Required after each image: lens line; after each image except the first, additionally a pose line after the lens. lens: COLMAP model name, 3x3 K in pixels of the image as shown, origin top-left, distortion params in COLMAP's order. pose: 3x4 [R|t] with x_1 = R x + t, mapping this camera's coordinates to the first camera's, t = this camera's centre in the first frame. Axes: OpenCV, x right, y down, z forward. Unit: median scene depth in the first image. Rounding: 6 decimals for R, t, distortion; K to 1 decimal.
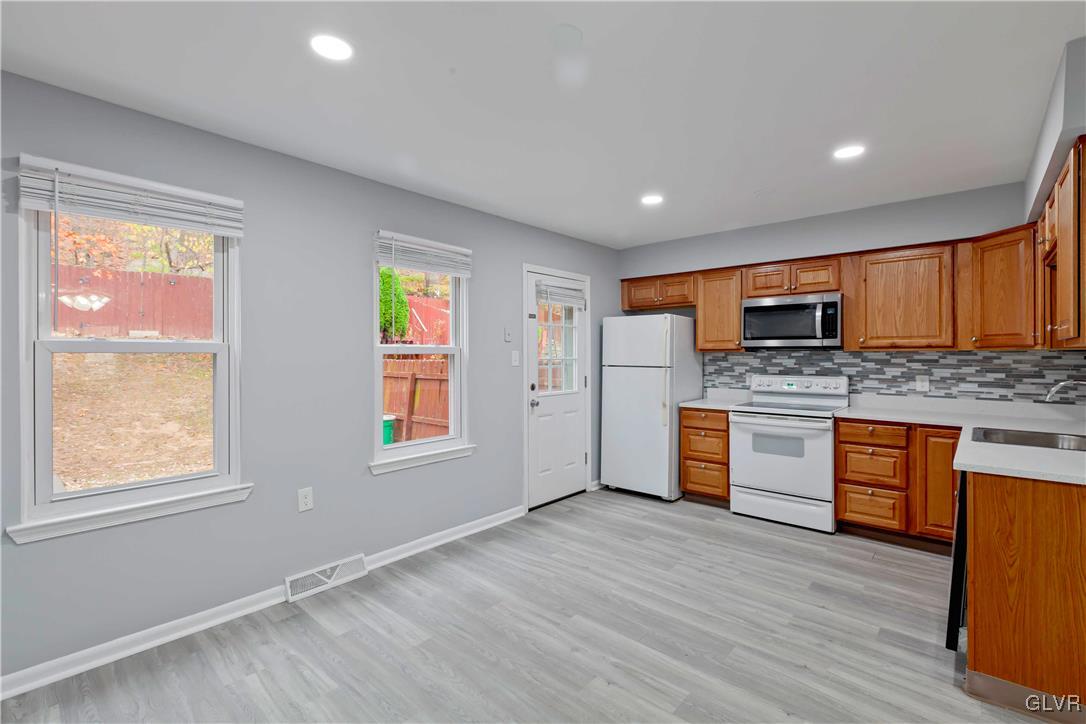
lens RADIAL K [[490.5, 0, 550.9], [0, 490.5, 357.0], [0, 0, 1]] dist [-0.000082, -0.000867]
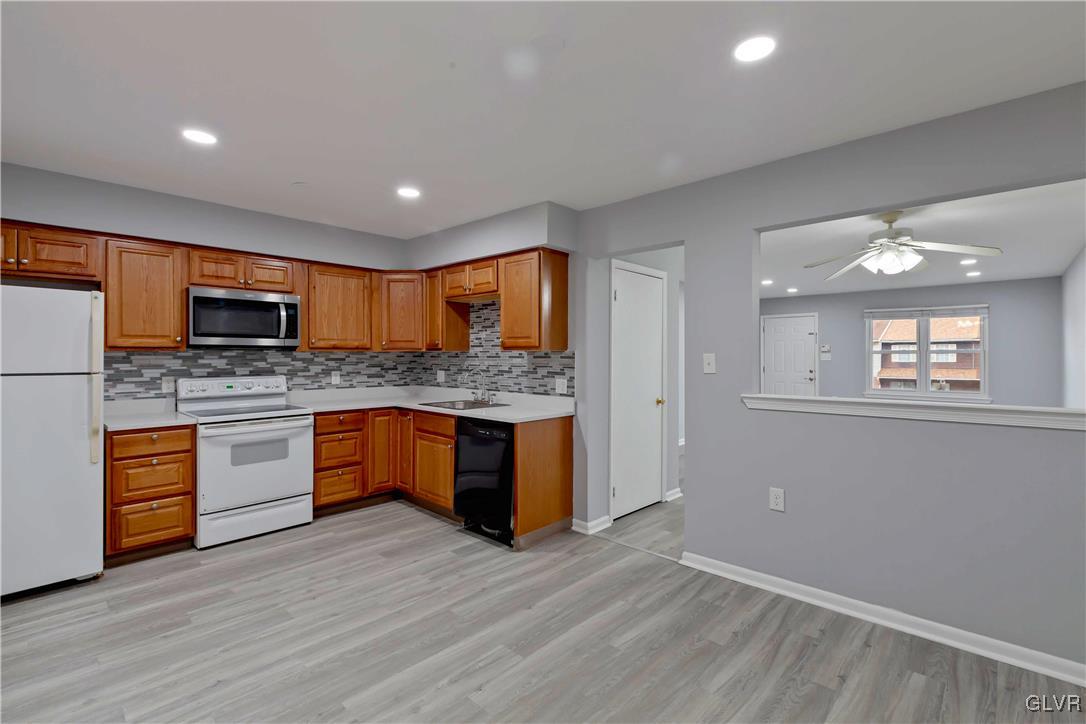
lens RADIAL K [[490.5, 0, 540.8], [0, 490.5, 357.7], [0, 0, 1]] dist [-0.000082, -0.000867]
pose [[0.037639, -0.007263, 0.999265, -0.473114], [0.001738, 0.999973, 0.007203, -0.004475], [-0.999290, 0.001466, 0.037651, 0.463809]]
